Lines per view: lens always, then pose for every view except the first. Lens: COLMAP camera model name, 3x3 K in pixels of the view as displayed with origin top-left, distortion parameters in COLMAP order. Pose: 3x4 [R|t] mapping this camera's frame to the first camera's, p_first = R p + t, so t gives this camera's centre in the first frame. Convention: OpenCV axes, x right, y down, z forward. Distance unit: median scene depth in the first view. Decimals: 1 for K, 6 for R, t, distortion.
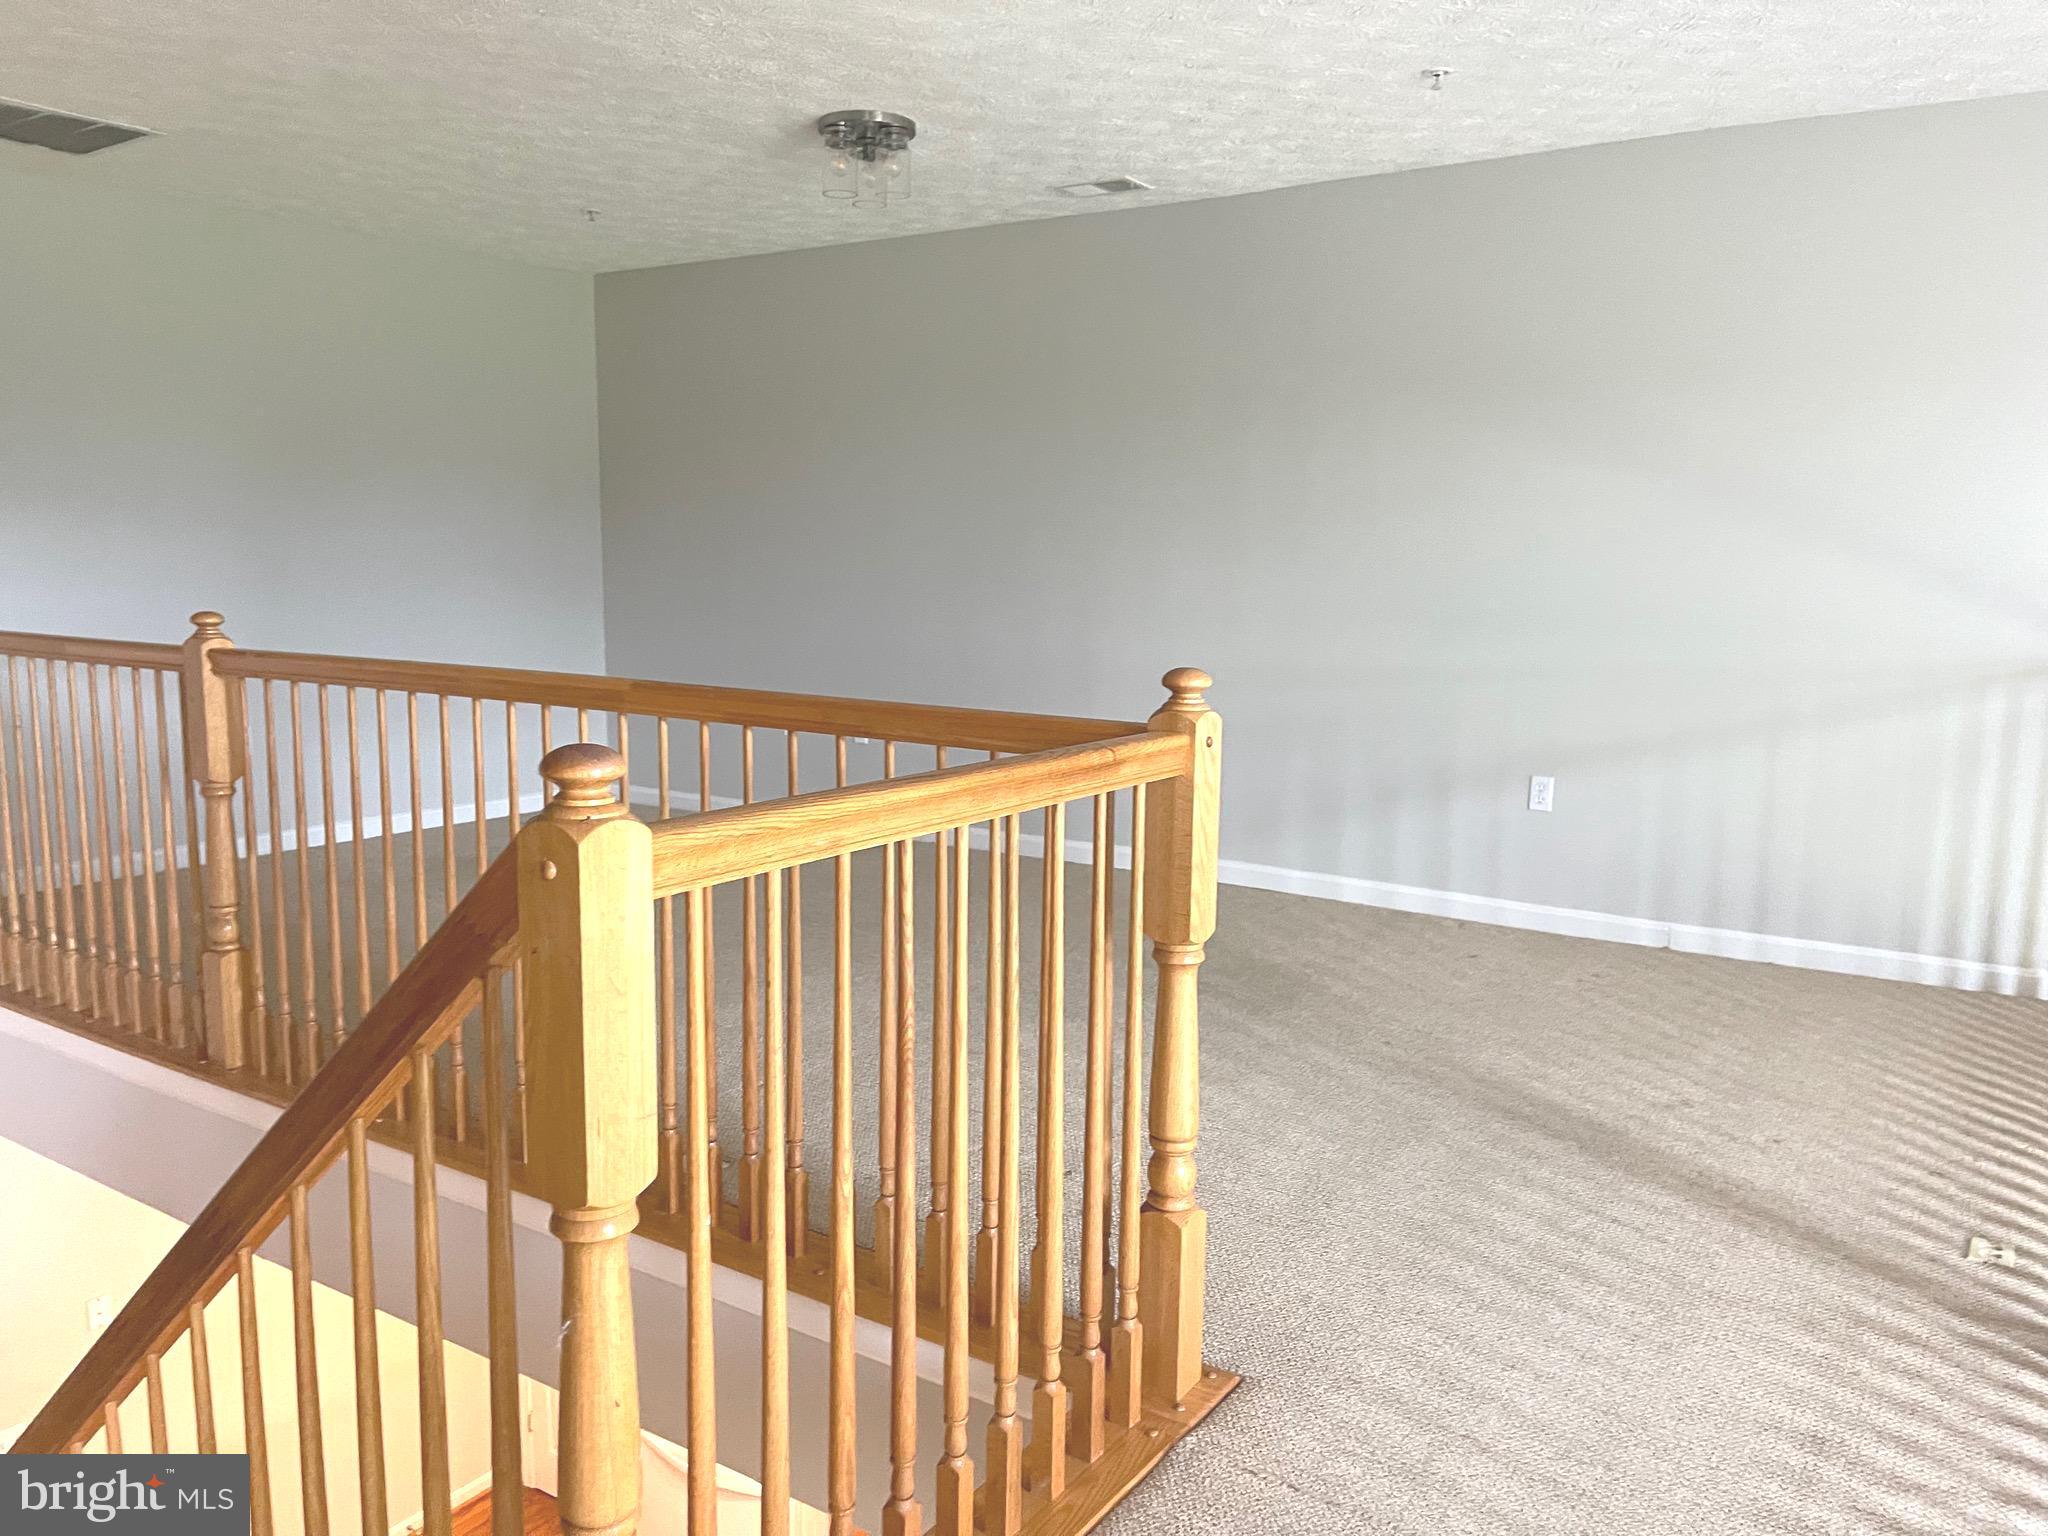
lens RADIAL K [[1537.1, 0, 988.1], [0, 1537.1, 790.0], [0, 0, 1]] dist [0.070599, -0.093893]
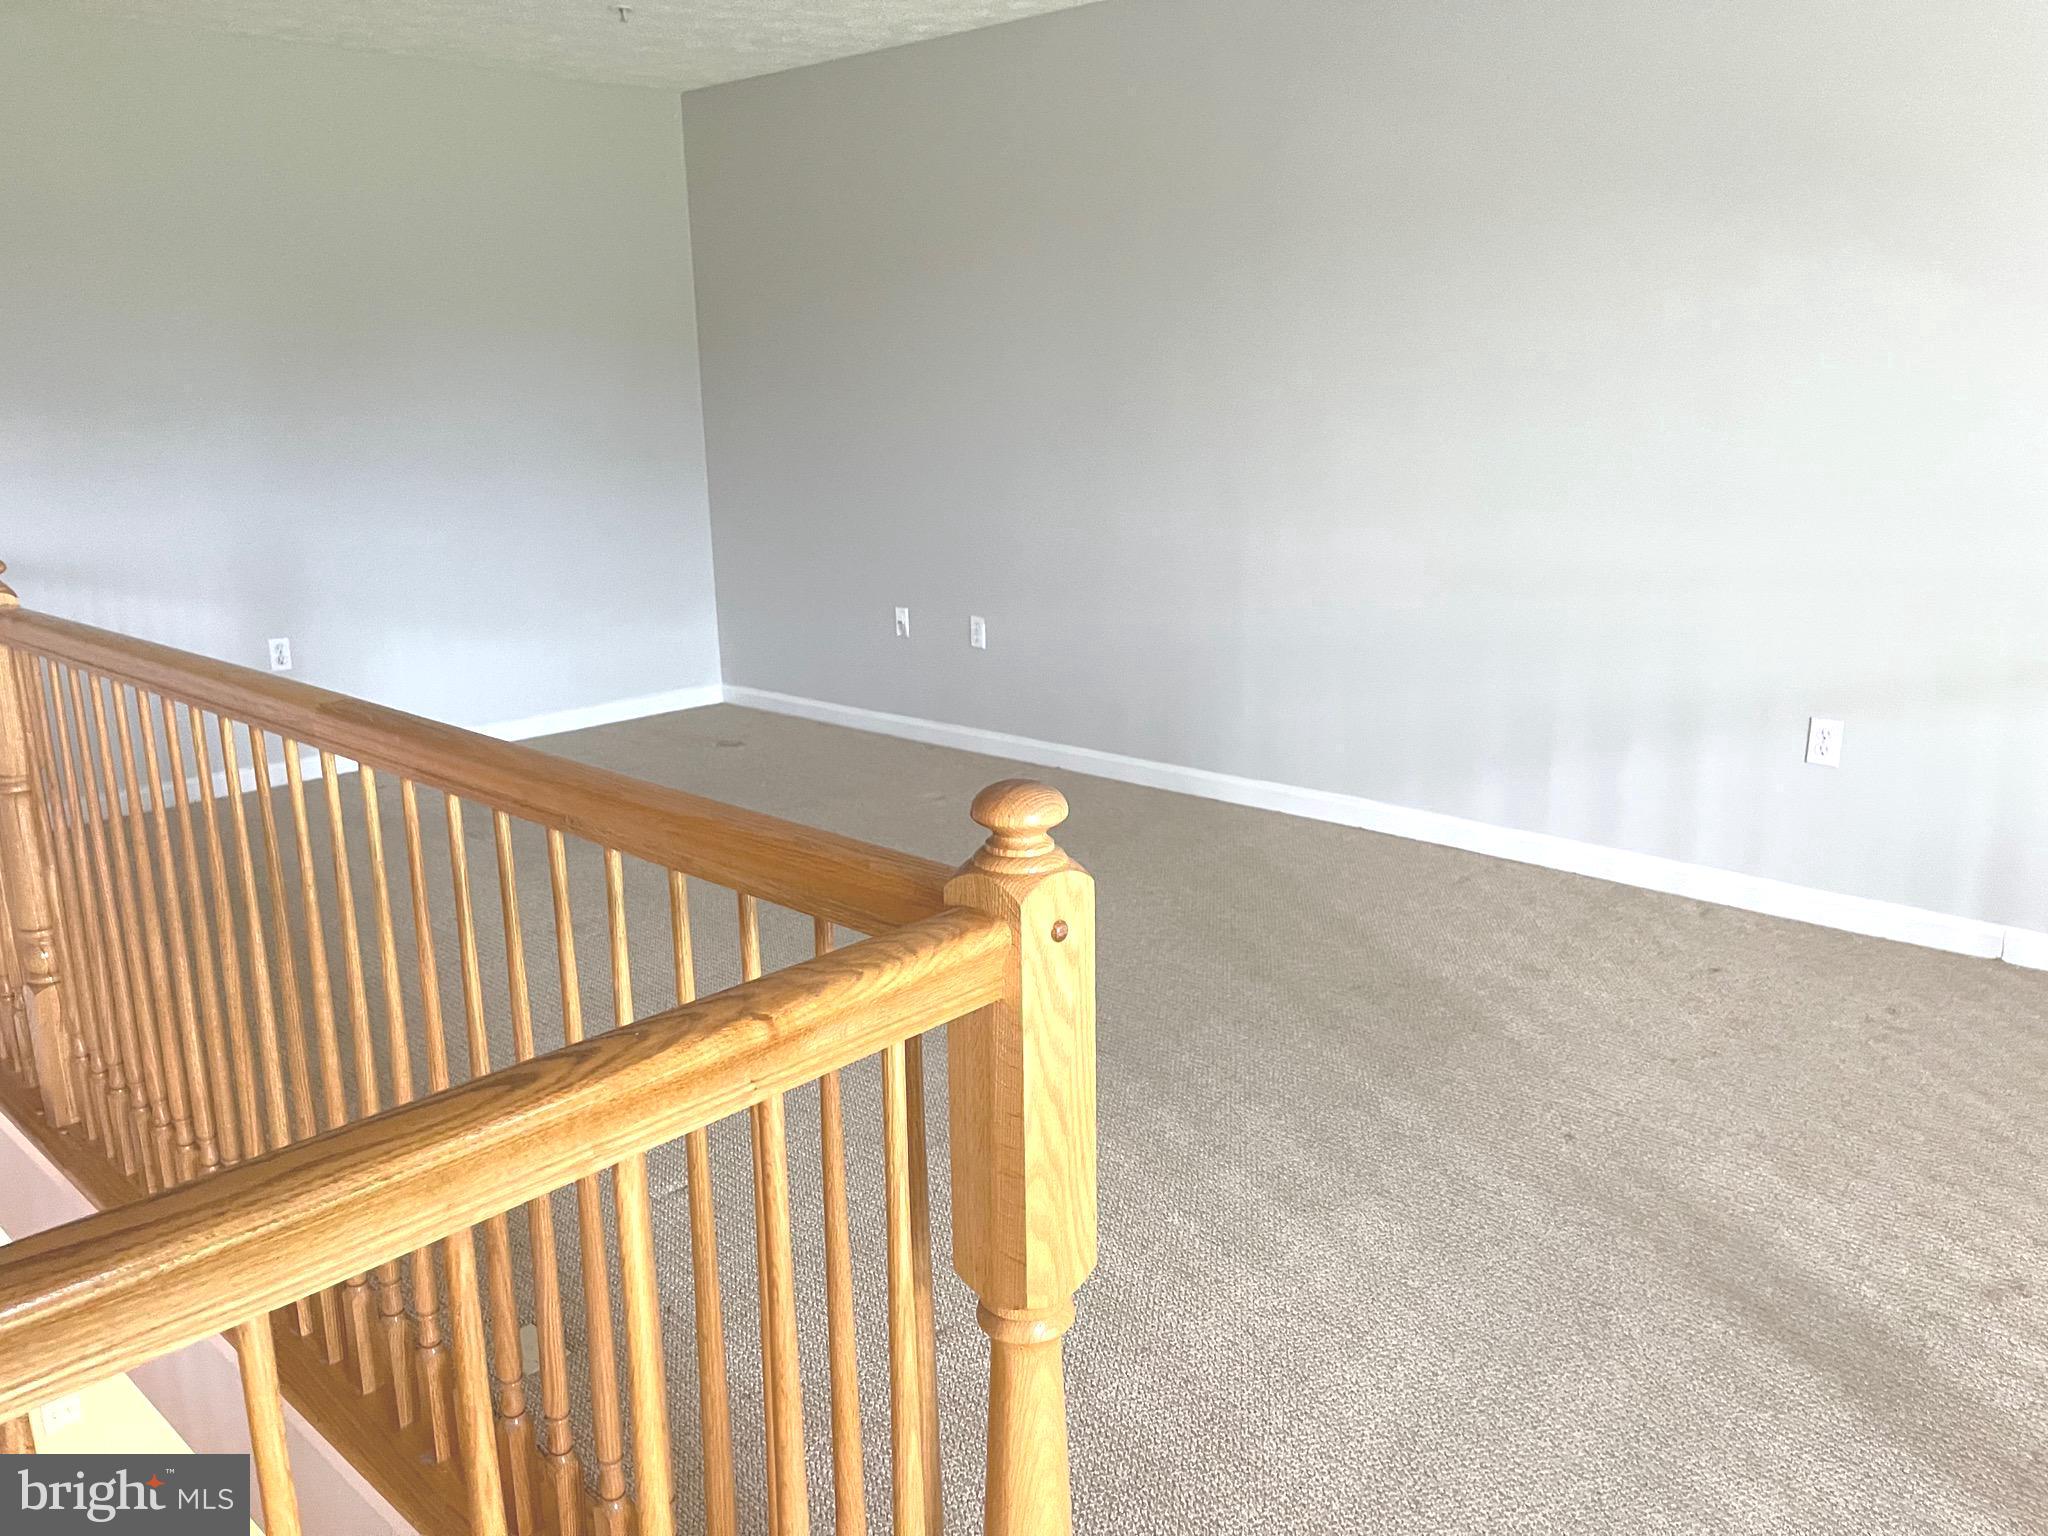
lens RADIAL K [[1537.1, 0, 1029.3], [0, 1537.1, 759.3], [0, 0, 1]] dist [0.070599, -0.093893]
pose [[0.989926, 0.006509, -0.141436, 0.115269], [0.005785, 0.996249, 0.086340, -0.073680], [0.141468, -0.086288, 0.986175, 0.285928]]
